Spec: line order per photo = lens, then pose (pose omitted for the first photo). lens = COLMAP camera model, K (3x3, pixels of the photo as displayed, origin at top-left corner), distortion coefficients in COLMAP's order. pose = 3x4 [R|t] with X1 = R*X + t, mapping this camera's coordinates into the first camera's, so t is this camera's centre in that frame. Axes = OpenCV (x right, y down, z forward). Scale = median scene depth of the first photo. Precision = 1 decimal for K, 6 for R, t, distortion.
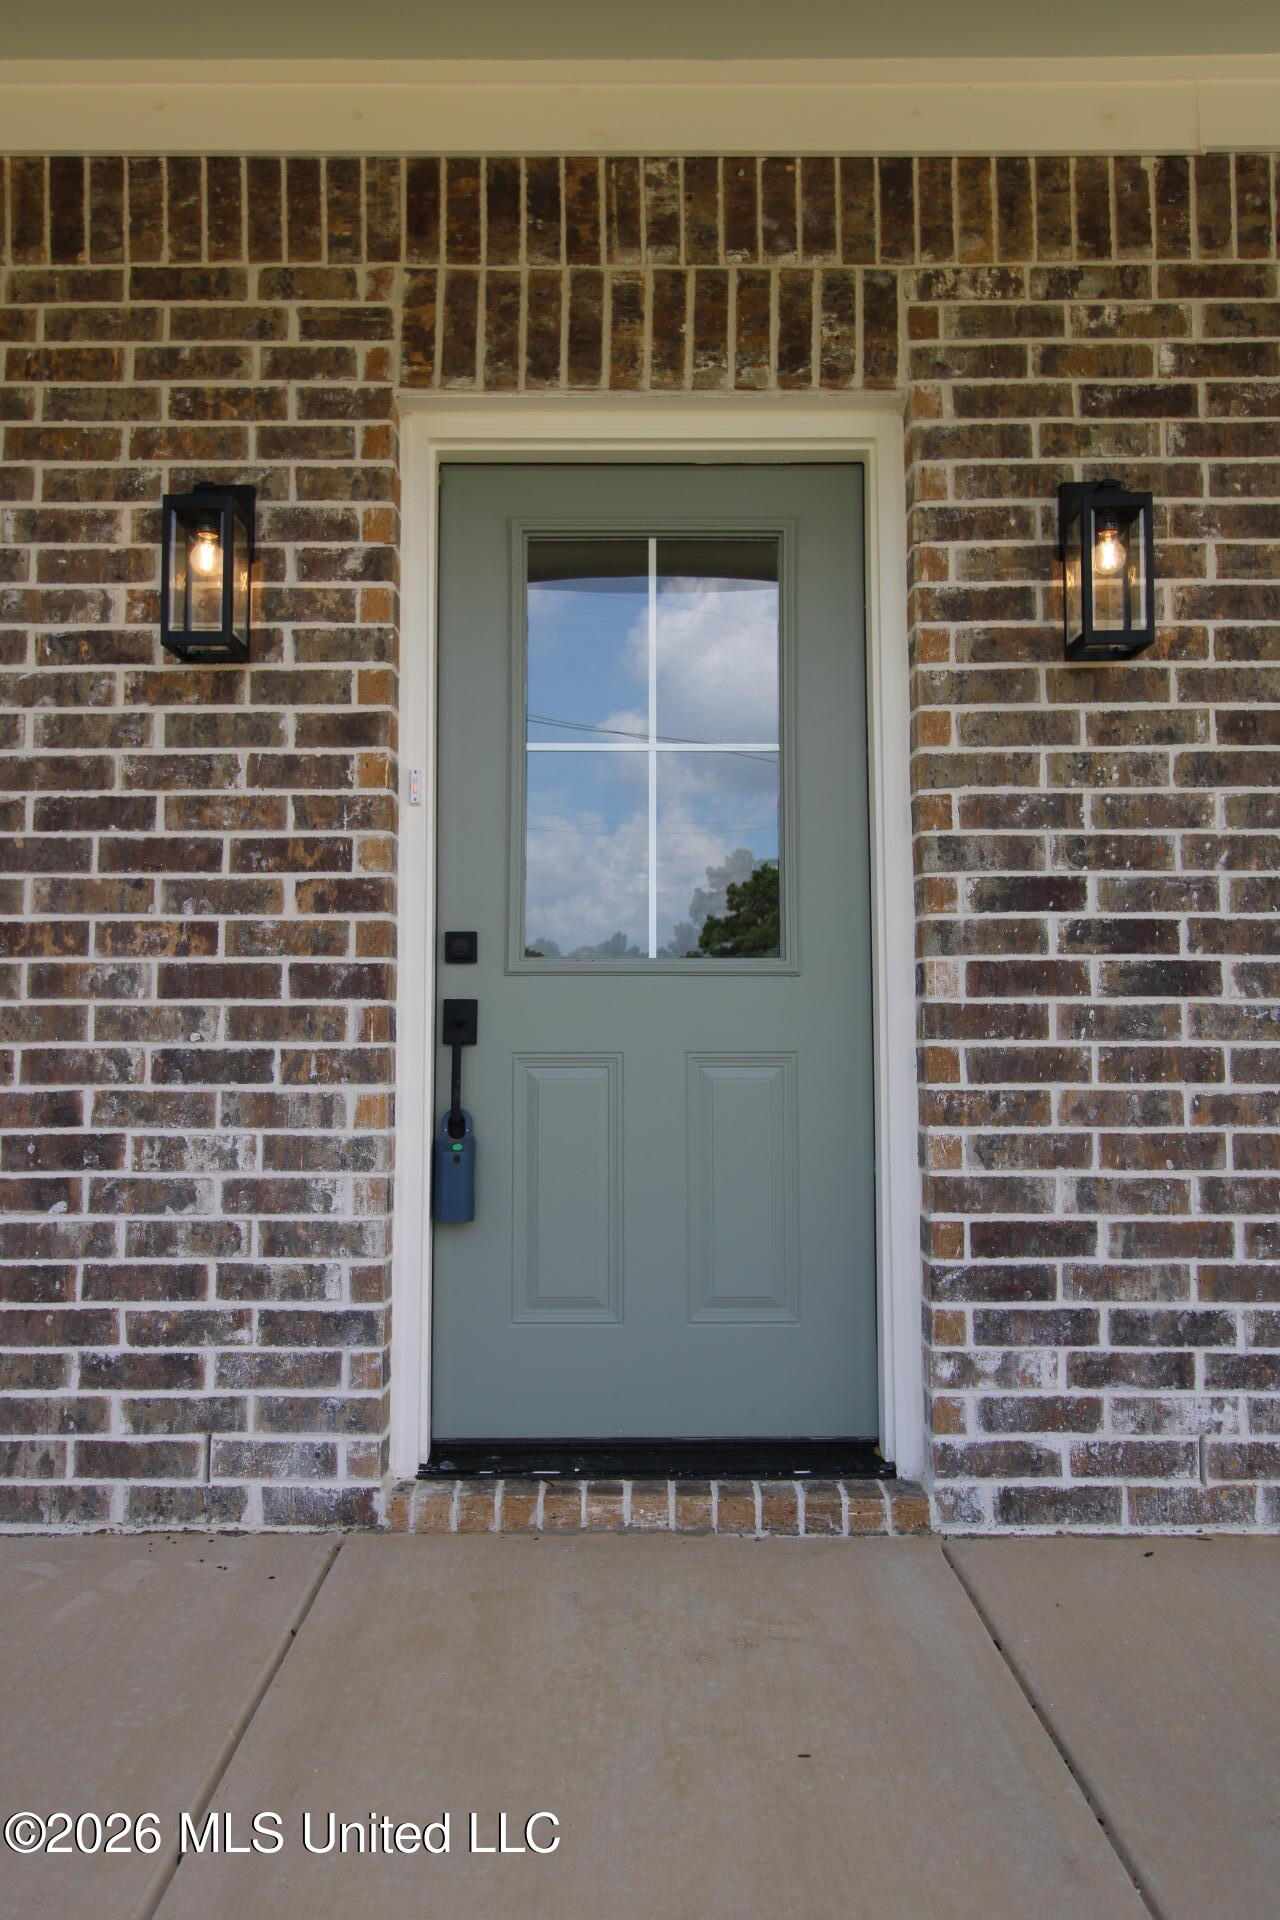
lens RADIAL K [[1335.1, 0, 641.5], [0, 1335.1, 947.0], [0, 0, 1]] dist [0.004463, 0.002353]
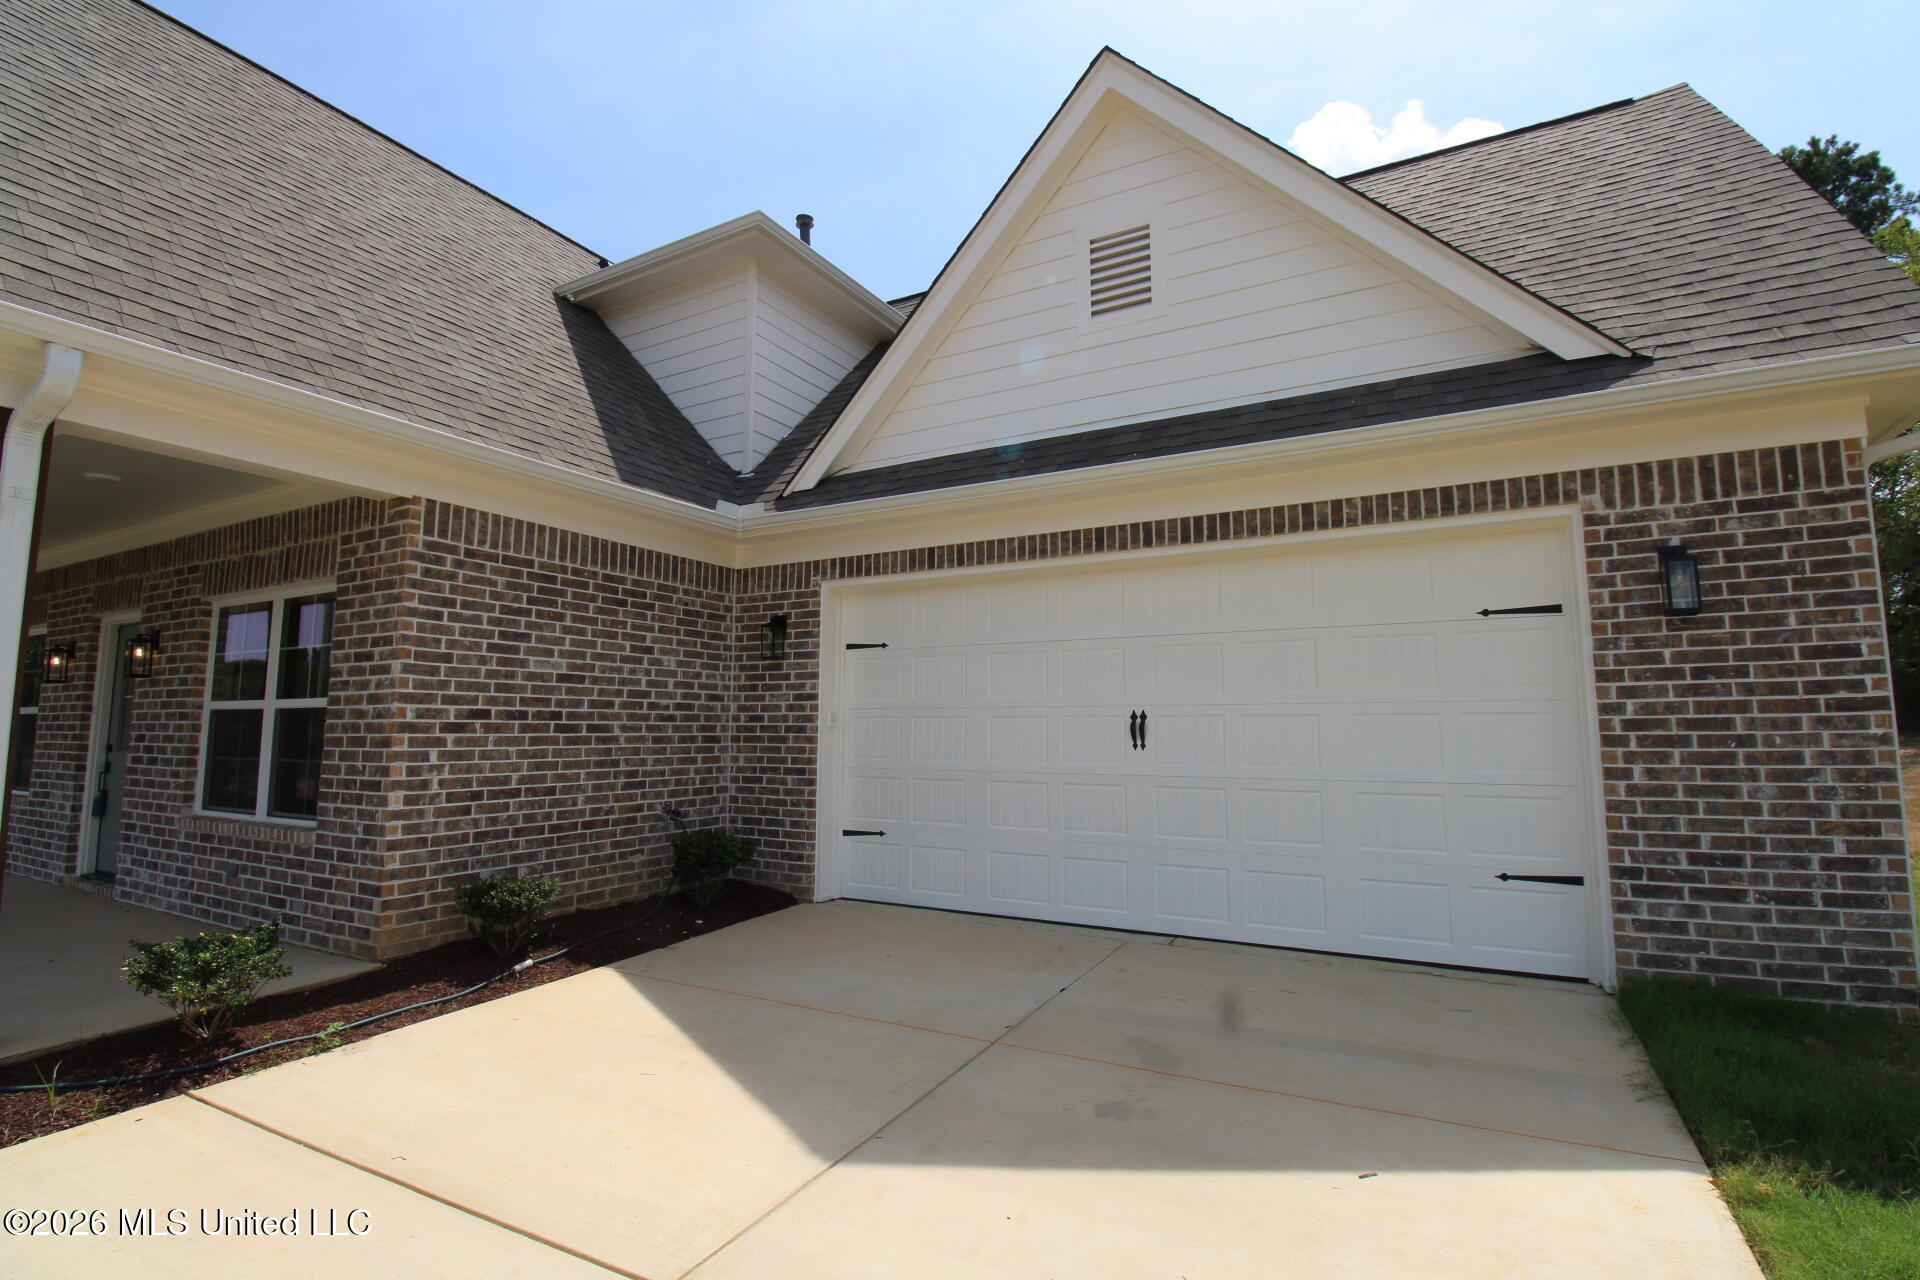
lens RADIAL K [[882.7, 0, 954.5], [0, 882.7, 625.3], [0, 0, 1]] dist [-0.003407, -0.000023]
pose [[0.870892, -0.055304, -0.488353, 3.637208], [0.042020, 0.998389, -0.038128, -0.171228], [0.489675, 0.012684, 0.871813, -0.076724]]
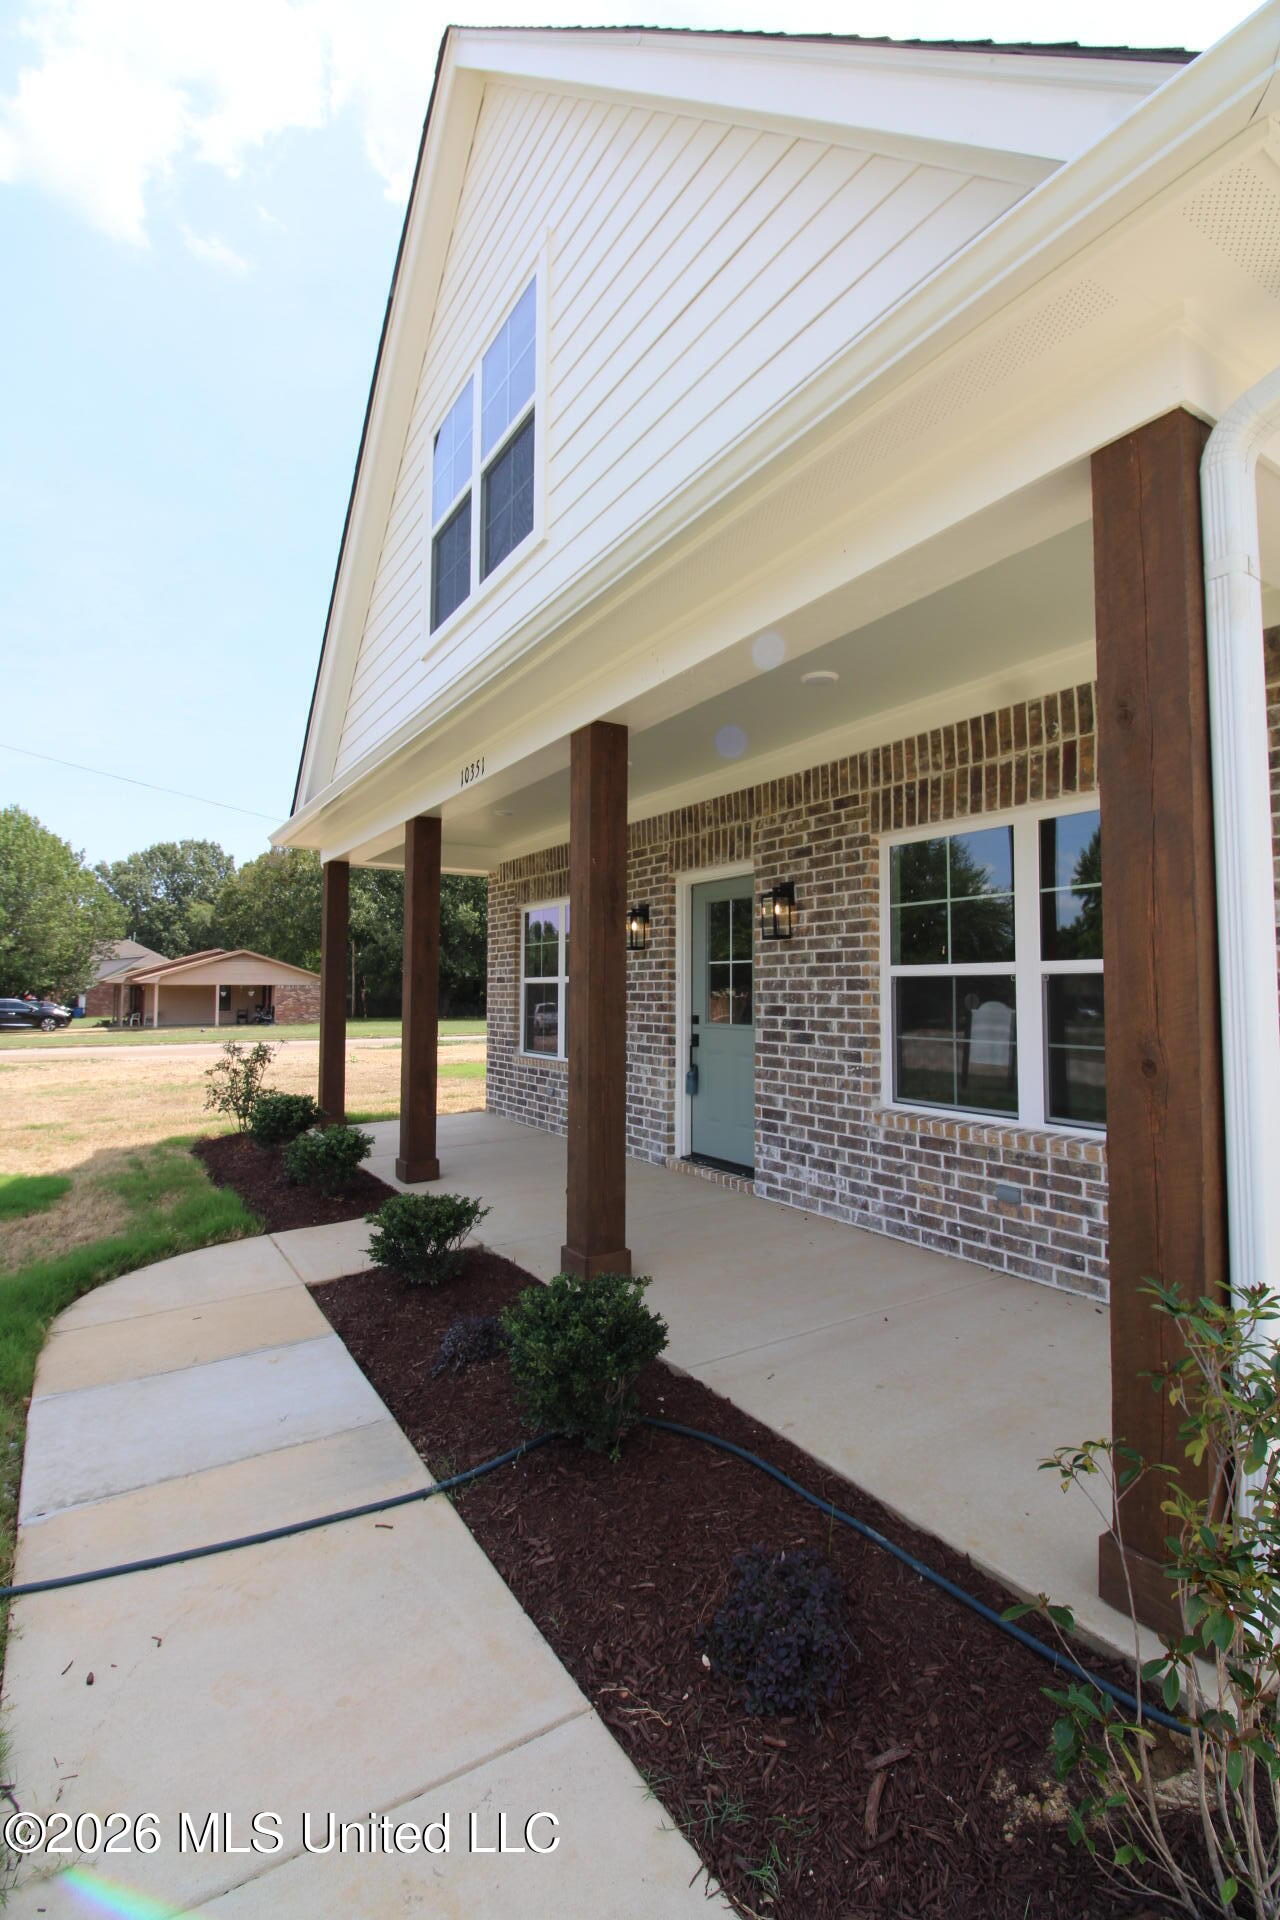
lens RADIAL K [[882.7, 0, 649.4], [0, 882.7, 953.7], [0, 0, 1]] dist [-0.003407, -0.000023]
pose [[0.539199, -0.034936, -0.841454, 1.960874], [0.052551, 0.998588, -0.007785, -0.179639], [0.840537, -0.040022, 0.540273, -0.432485]]
